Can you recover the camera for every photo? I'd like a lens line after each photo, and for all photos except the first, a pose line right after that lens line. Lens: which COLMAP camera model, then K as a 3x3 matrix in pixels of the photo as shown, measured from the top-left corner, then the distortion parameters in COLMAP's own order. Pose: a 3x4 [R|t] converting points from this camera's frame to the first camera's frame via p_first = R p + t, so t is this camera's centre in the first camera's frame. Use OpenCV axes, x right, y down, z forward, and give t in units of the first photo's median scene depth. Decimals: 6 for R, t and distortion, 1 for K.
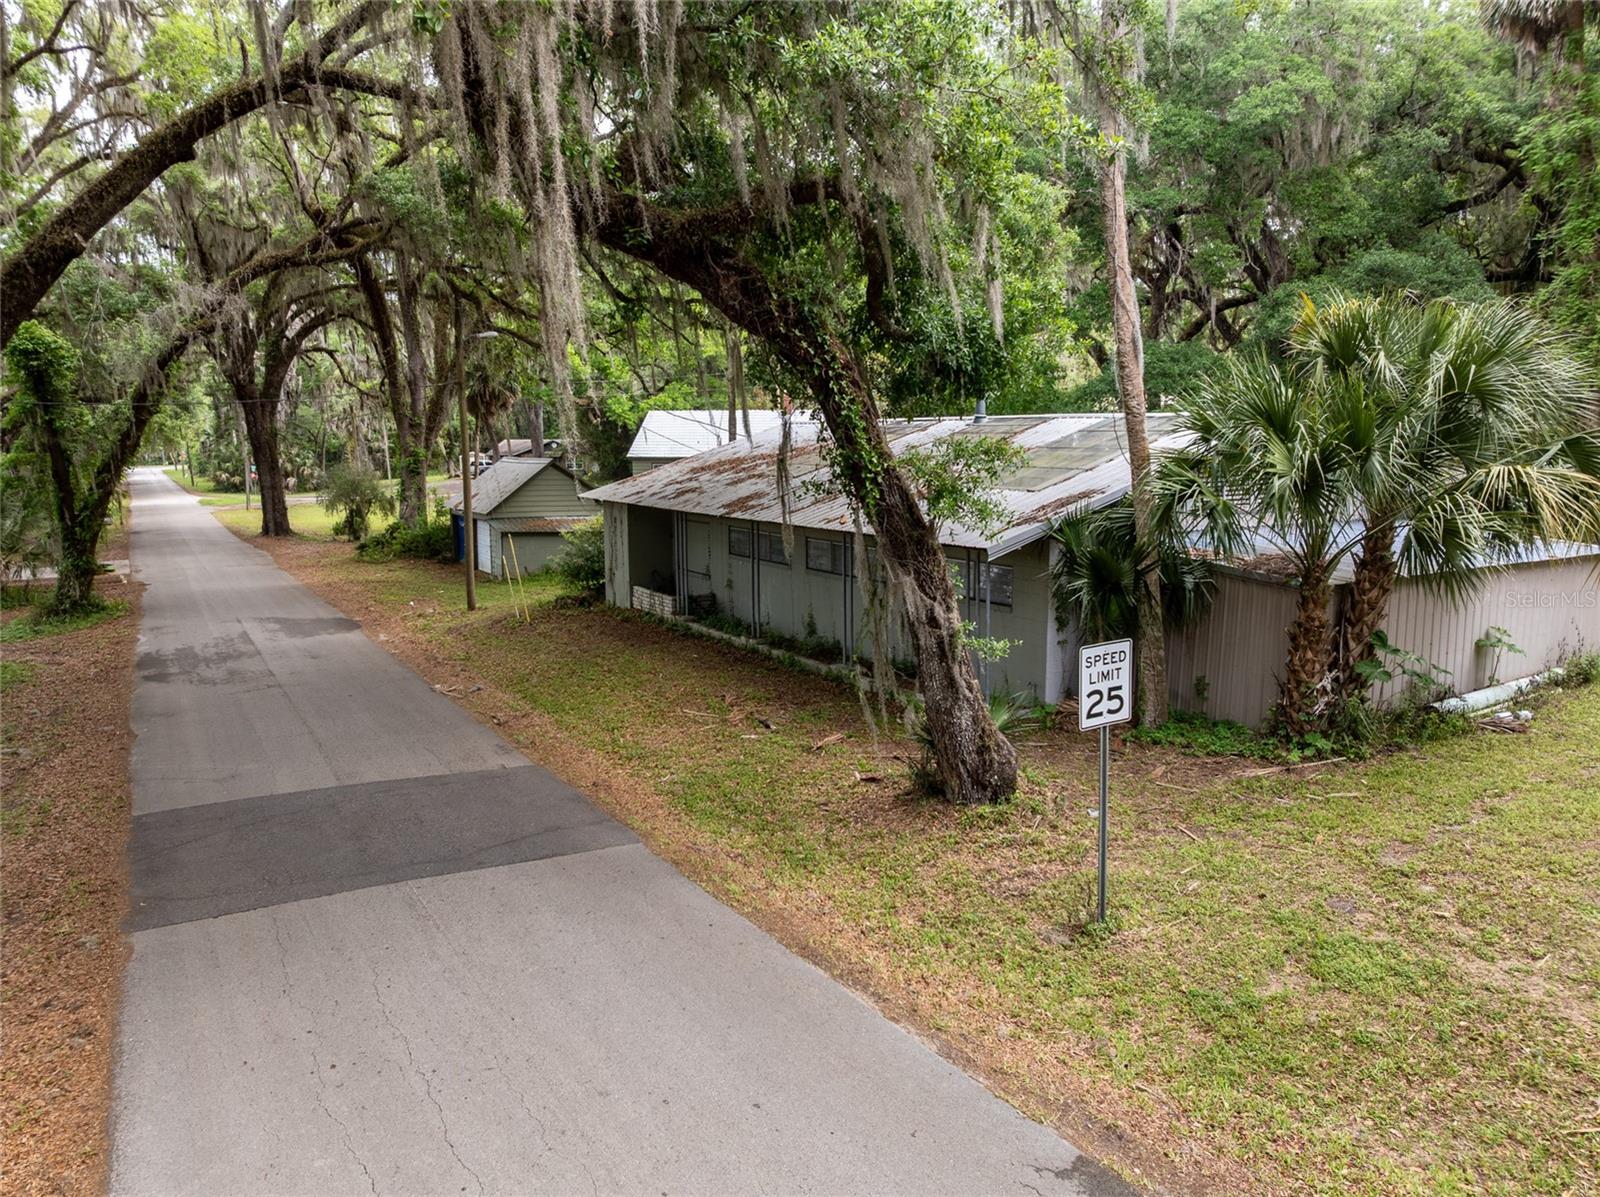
lens RADIAL K [[1128.4, 0, 788.6], [0, 1128.4, 599.4], [0, 0, 1]] dist [-0.042957, 0.013930]
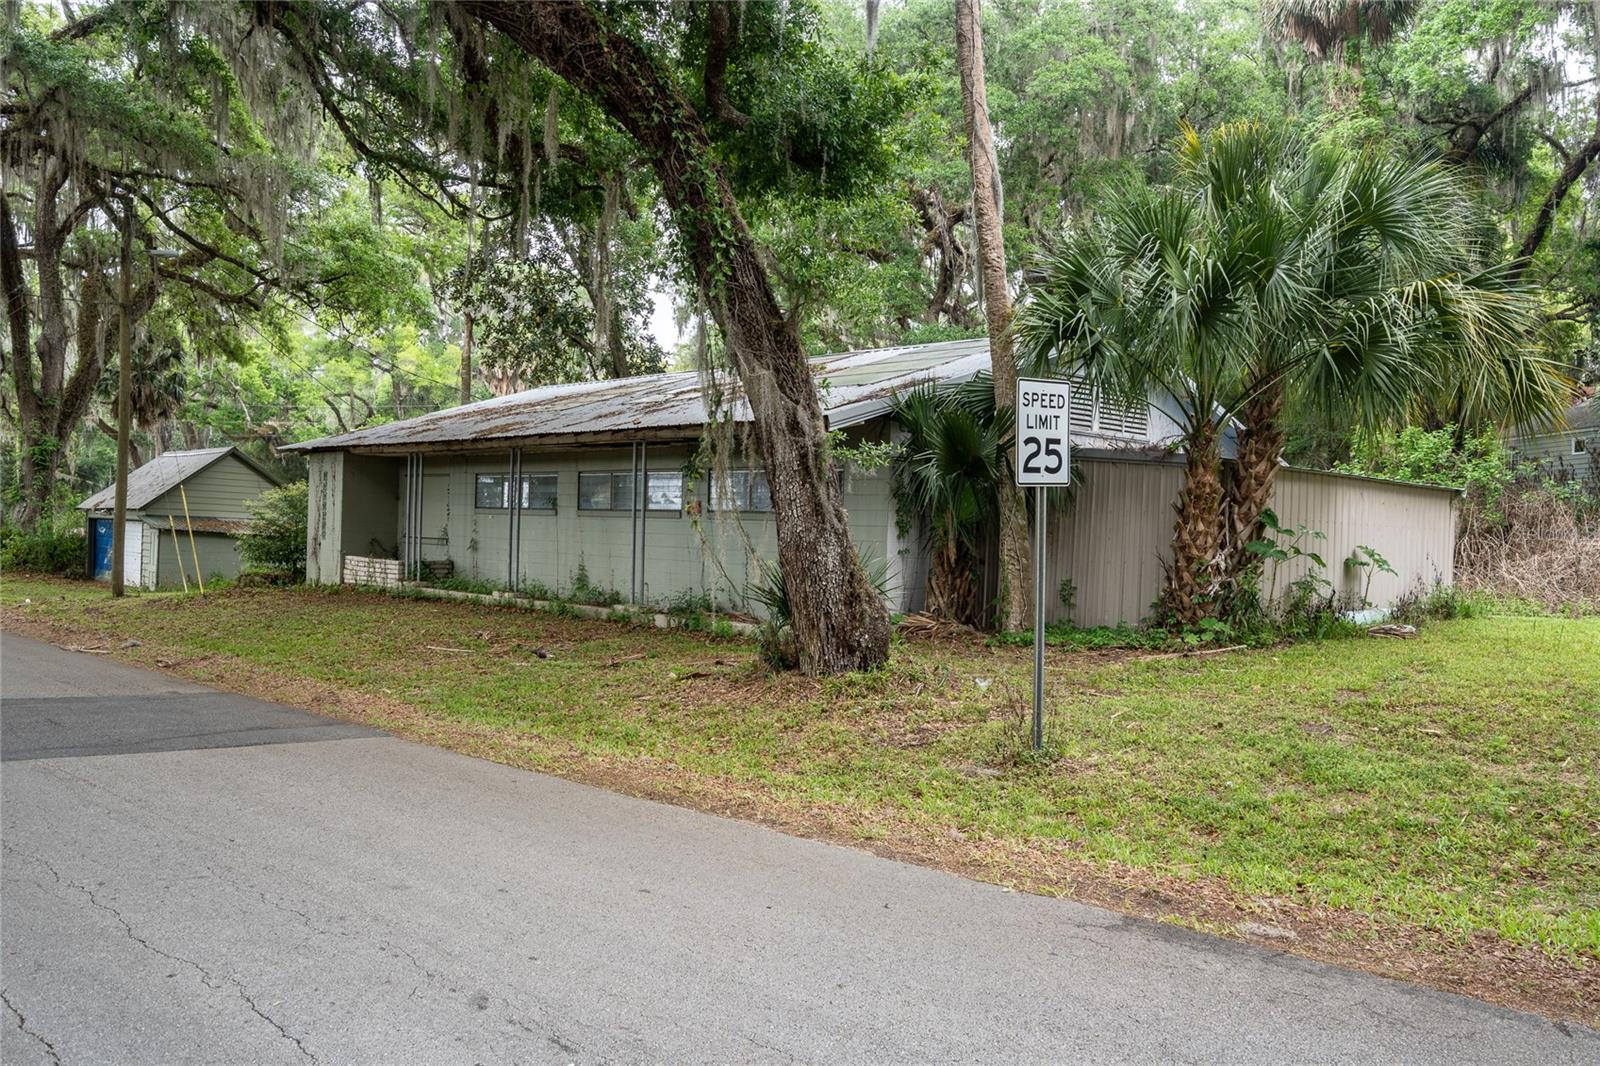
lens RADIAL K [[1253.3, 0, 783.8], [0, 1253.3, 541.1], [0, 0, 1]] dist [0.001544, -0.000160]
pose [[0.973857, 0.035044, 0.224444, -0.068371], [-0.003452, 0.990198, -0.139630, 0.197085], [-0.227137, 0.135205, 0.964432, 0.135270]]
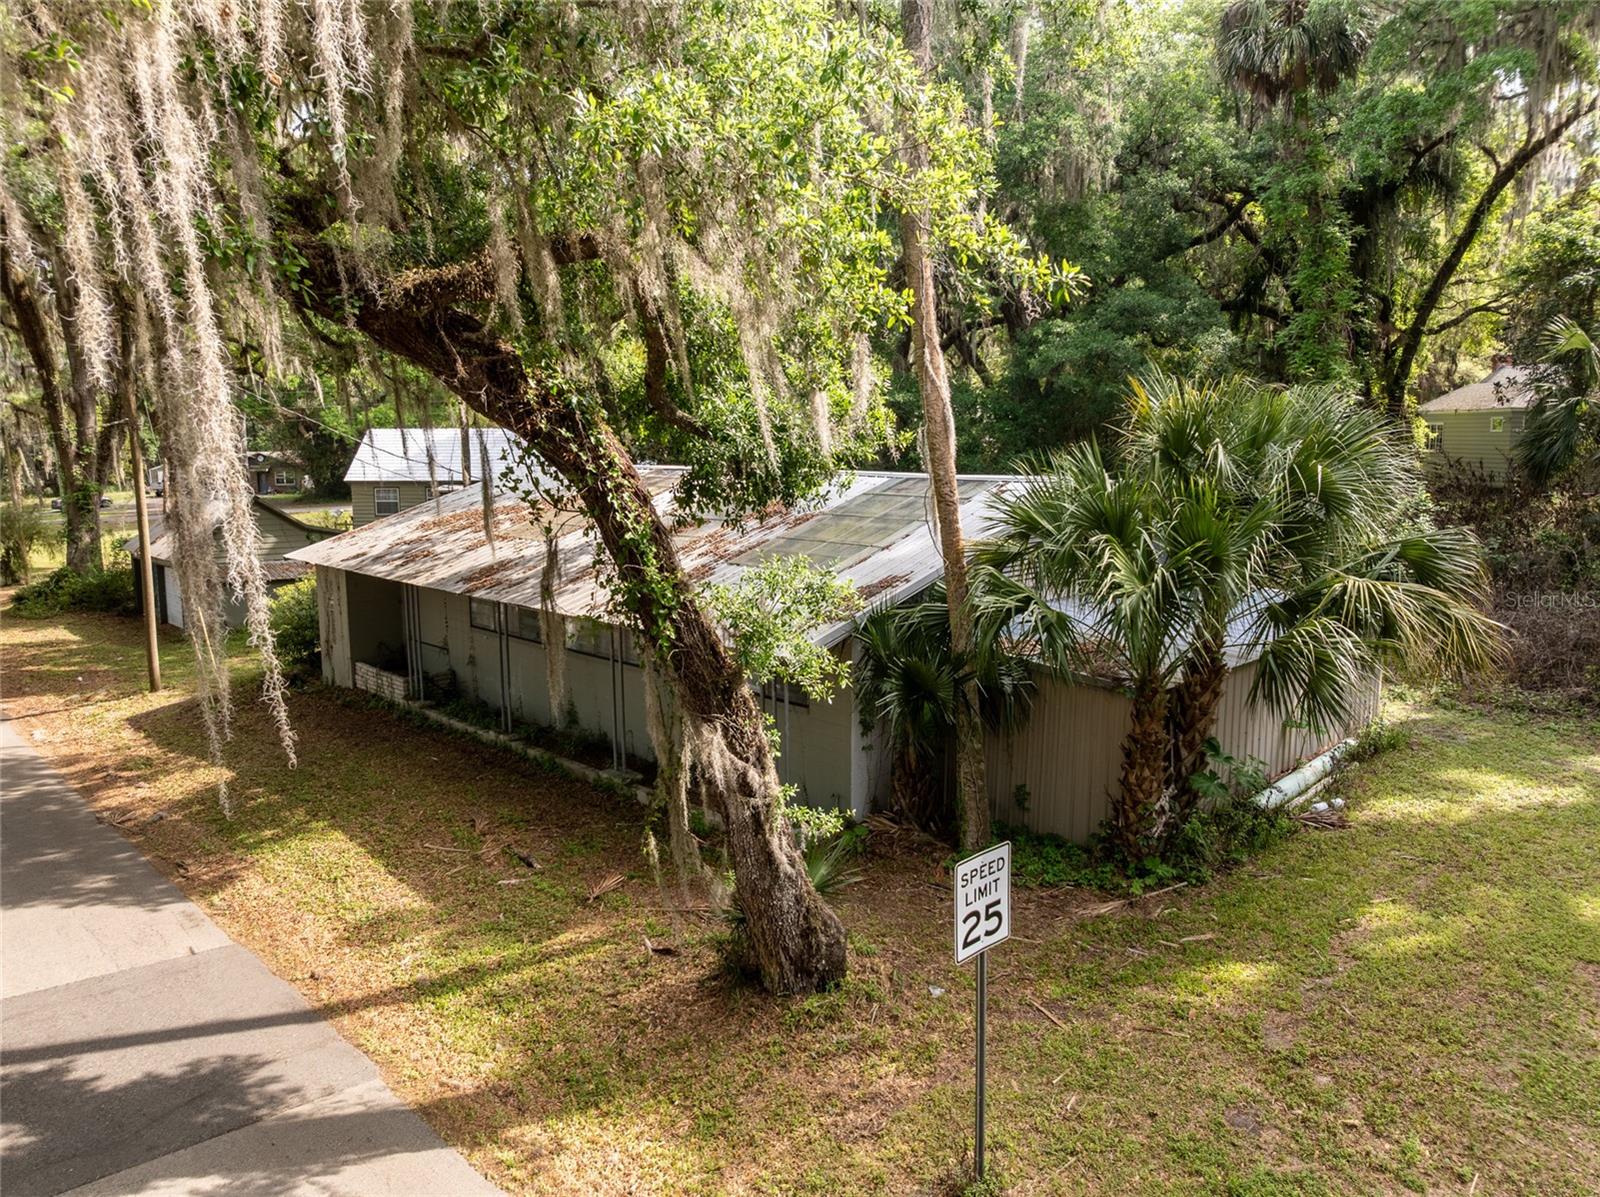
lens RADIAL K [[1128.4, 0, 788.0], [0, 1128.4, 588.0], [0, 0, 1]] dist [-0.042957, 0.013930]
pose [[0.973196, -0.031381, 0.227828, -0.020054], [0.033067, 0.999447, -0.003586, -0.106321], [-0.227589, 0.011024, 0.973695, 0.177946]]
